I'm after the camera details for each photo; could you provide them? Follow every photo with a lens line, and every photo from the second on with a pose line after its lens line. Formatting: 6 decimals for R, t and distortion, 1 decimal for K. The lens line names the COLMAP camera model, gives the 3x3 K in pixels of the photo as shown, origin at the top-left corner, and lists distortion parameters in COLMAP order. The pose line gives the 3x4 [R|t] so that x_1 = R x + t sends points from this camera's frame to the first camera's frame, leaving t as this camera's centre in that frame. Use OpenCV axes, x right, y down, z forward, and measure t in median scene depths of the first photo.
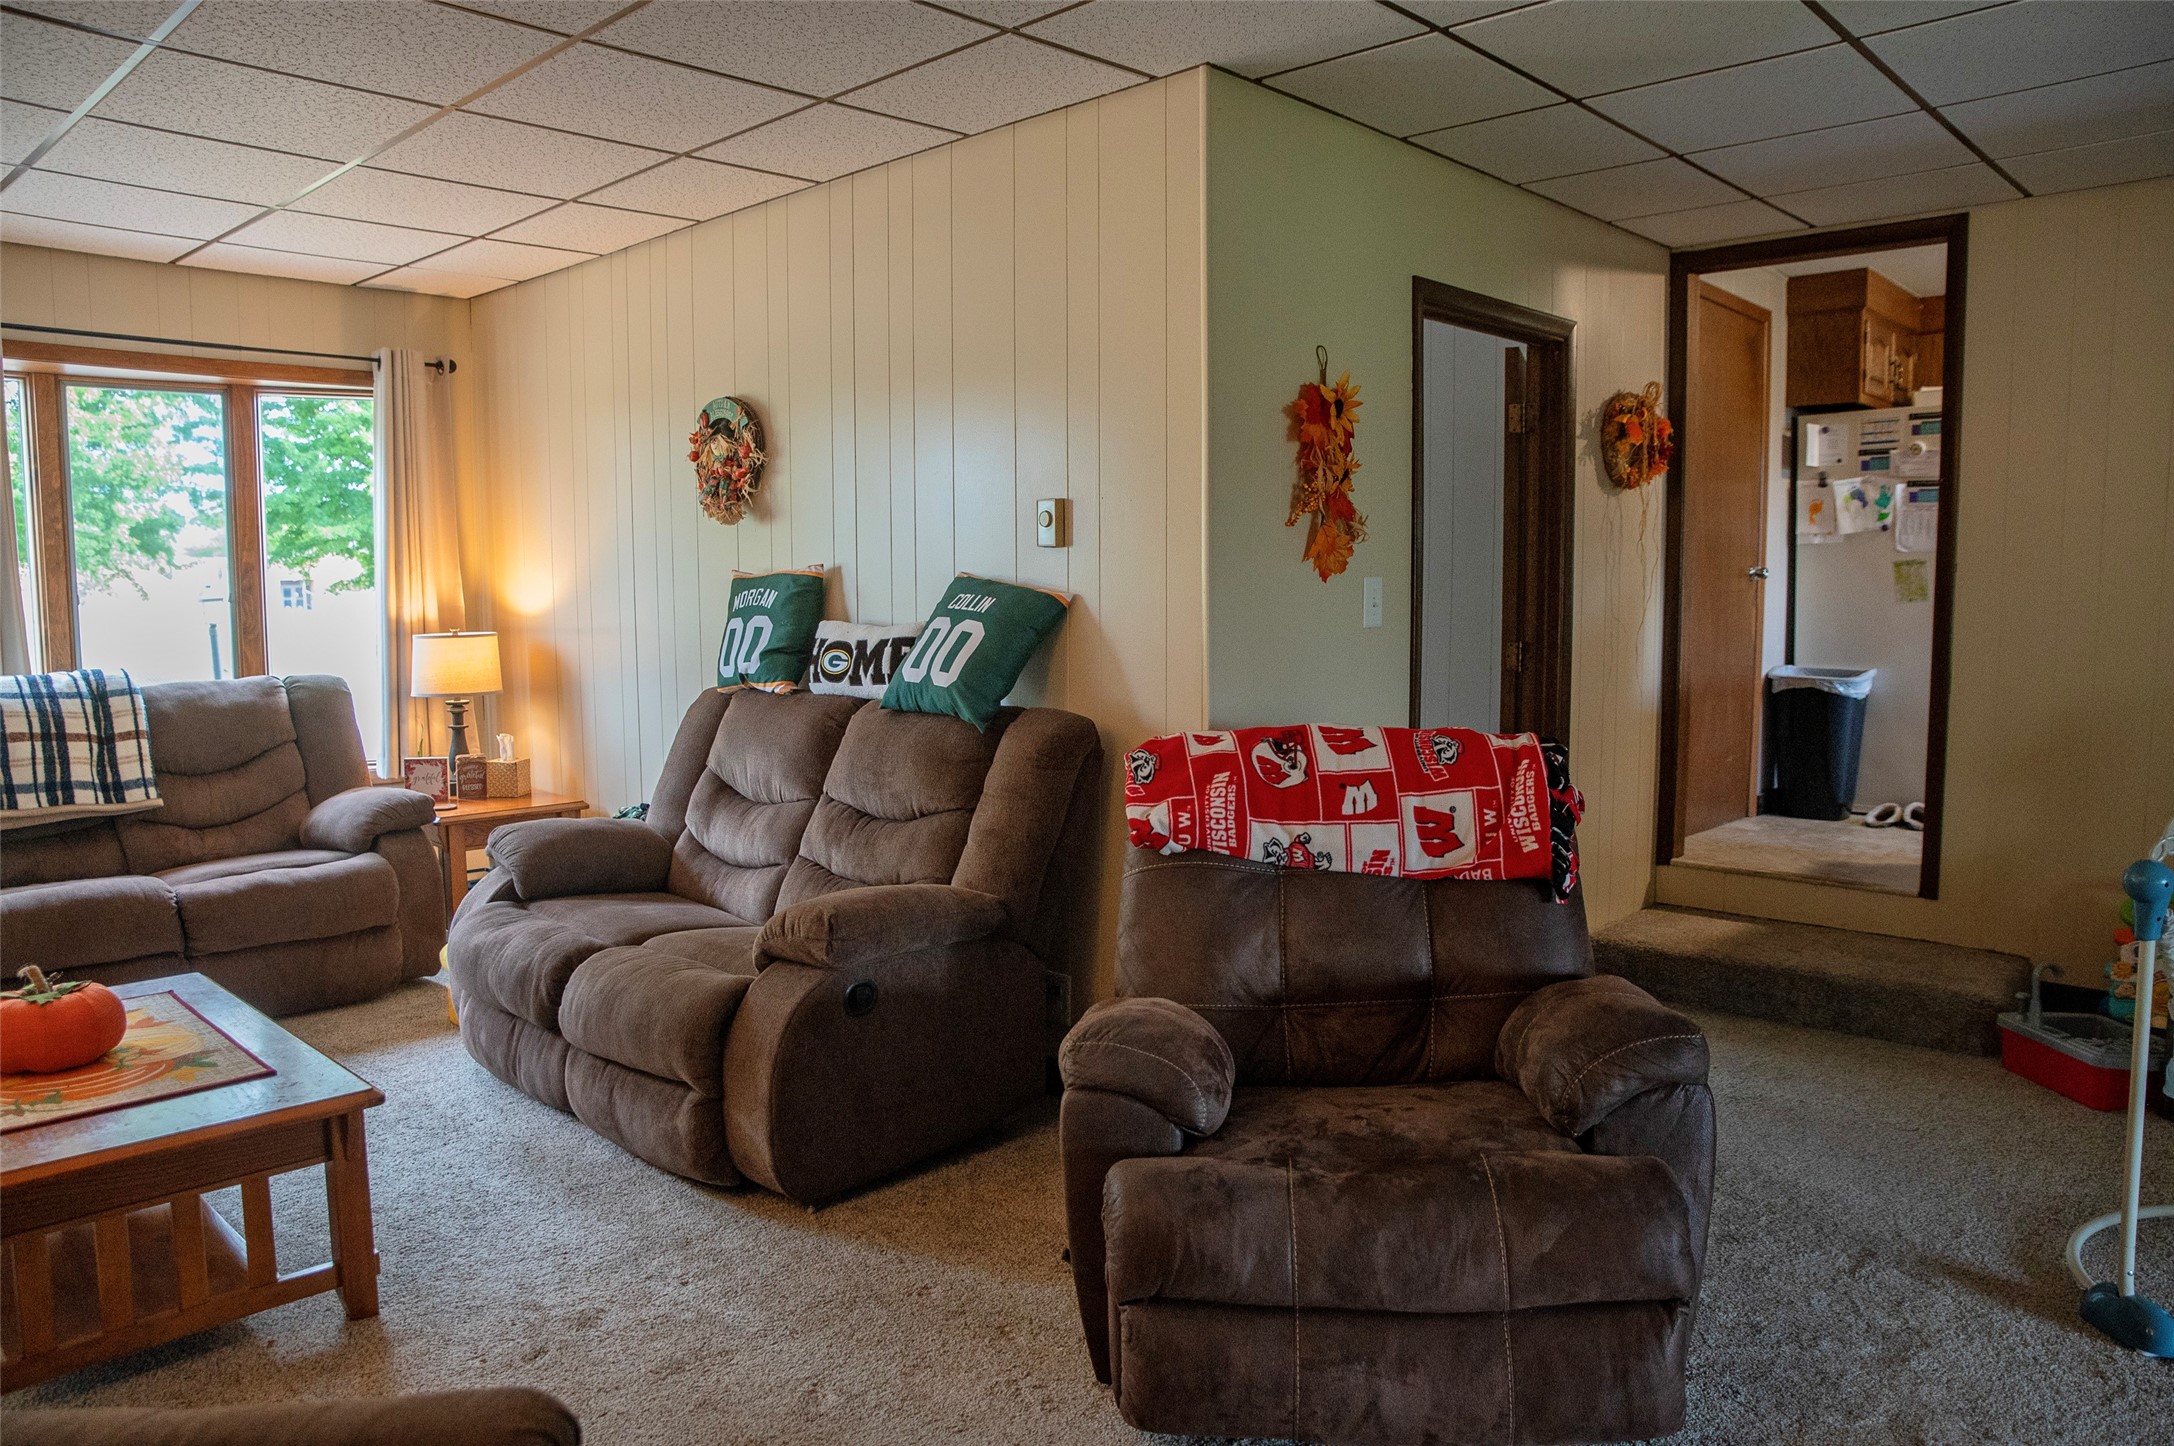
lens RADIAL K [[1481.2, 0, 1087.0], [0, 1481.2, 723.0], [0, 0, 1]] dist [-0.139134, 0.097865]
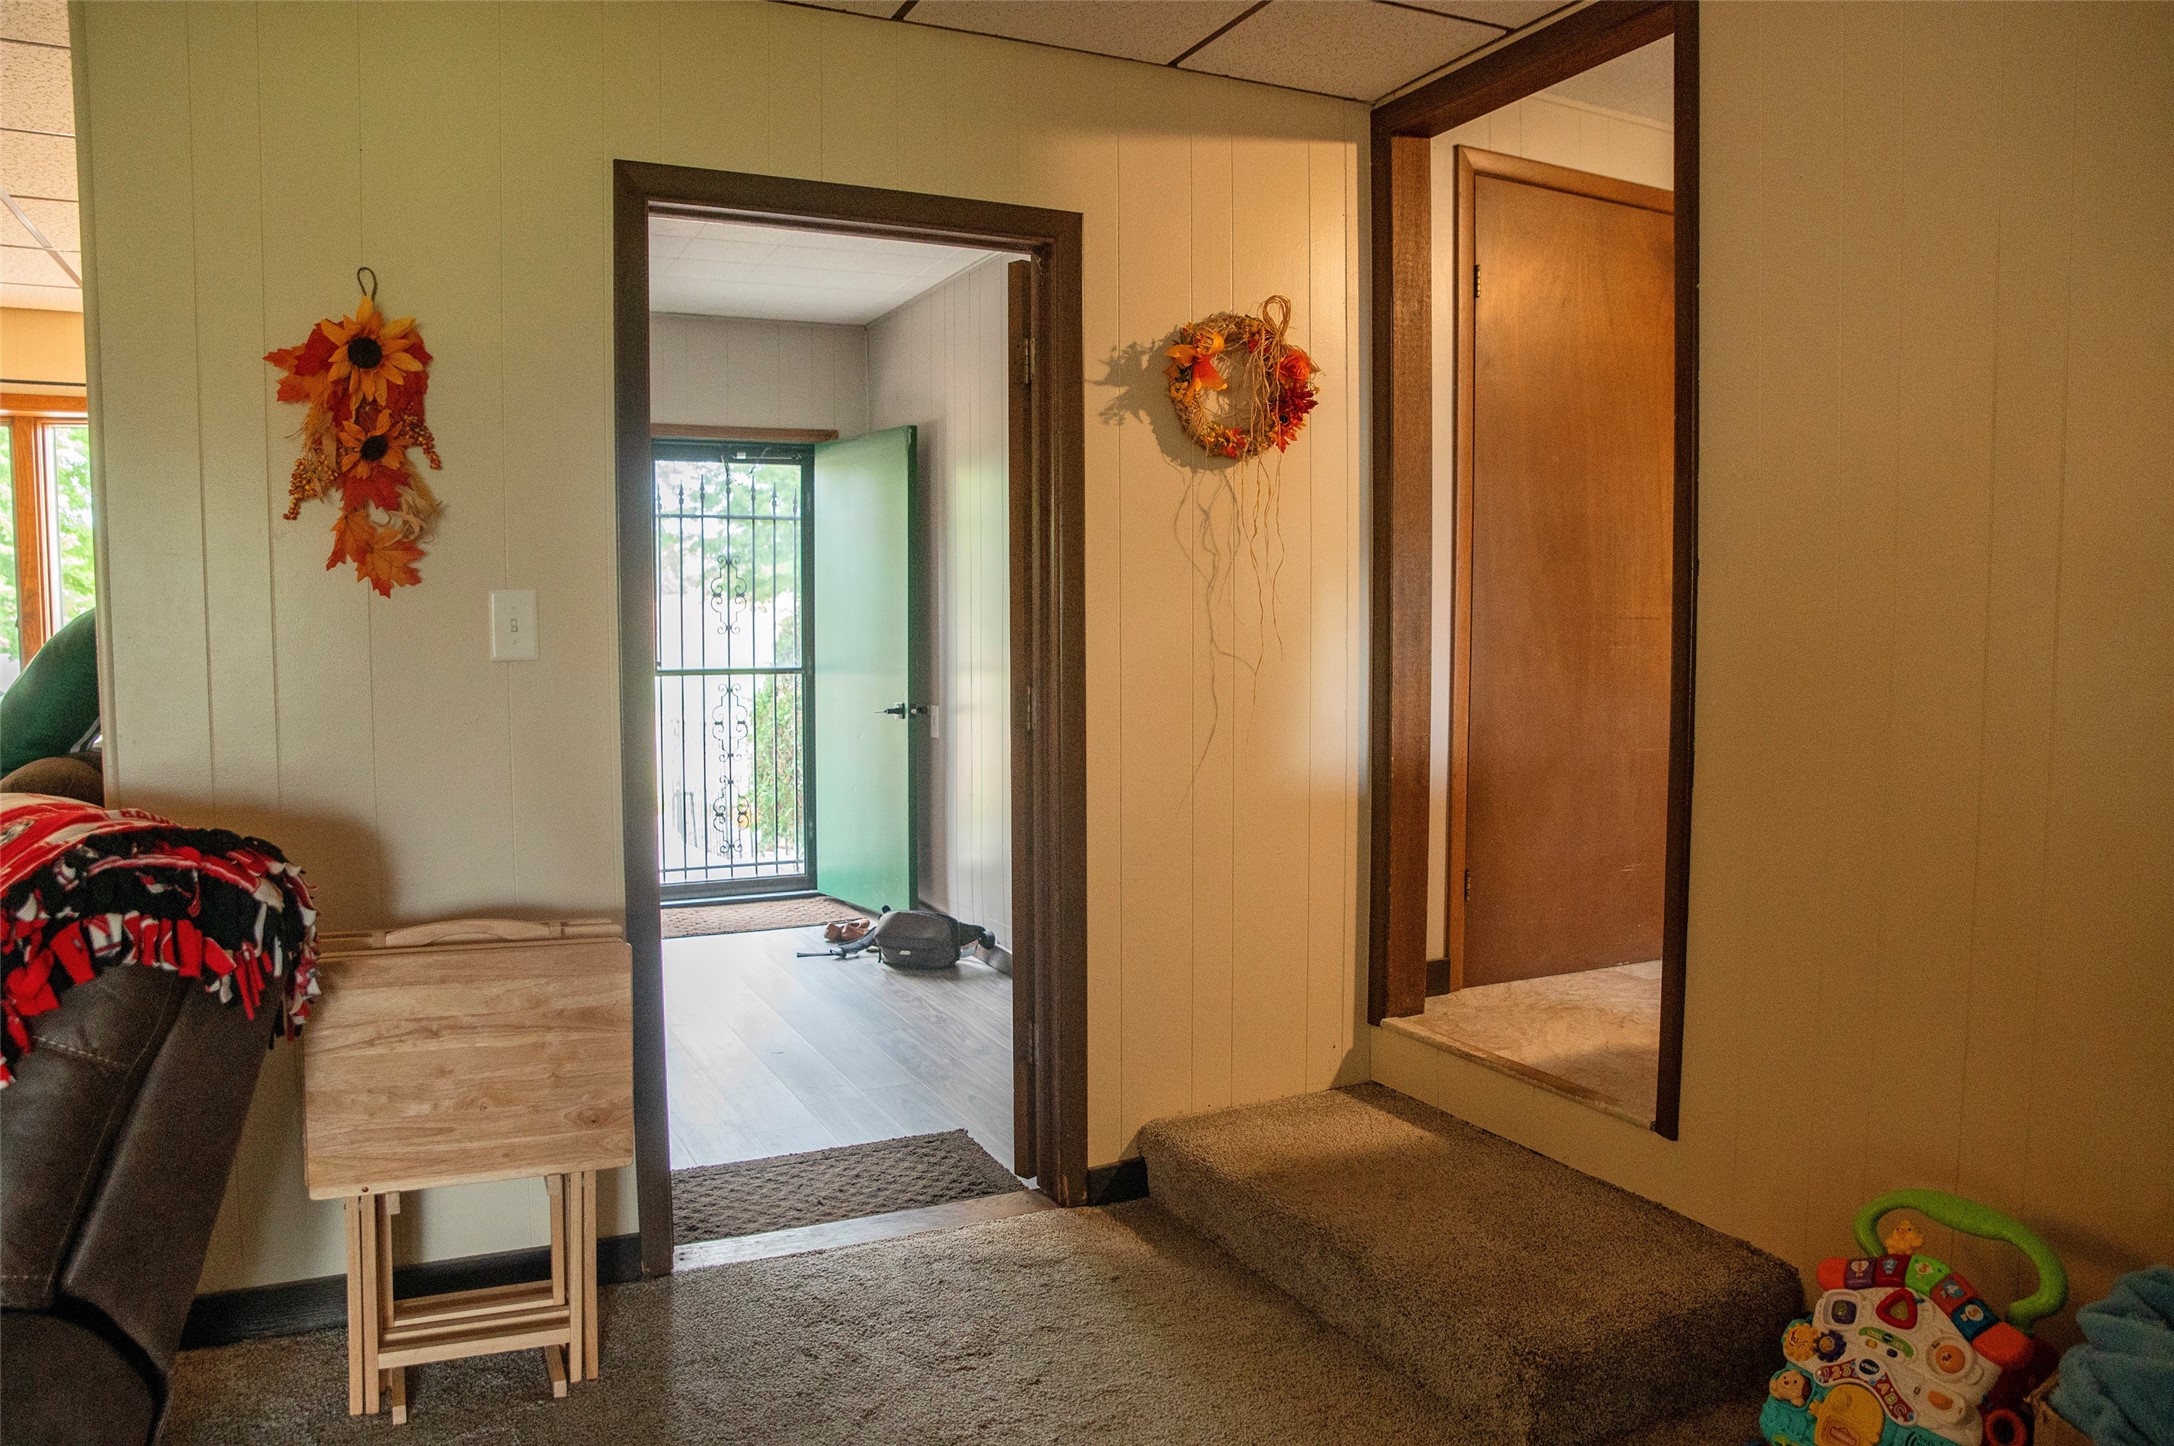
lens RADIAL K [[1481.2, 0, 1087.0], [0, 1481.2, 723.0], [0, 0, 1]] dist [-0.139134, 0.097865]
pose [[0.938166, 0.026188, -0.345194, 0.570671], [-0.036005, 0.999108, -0.022059, -0.024012], [0.344309, 0.033124, 0.938272, 0.364492]]
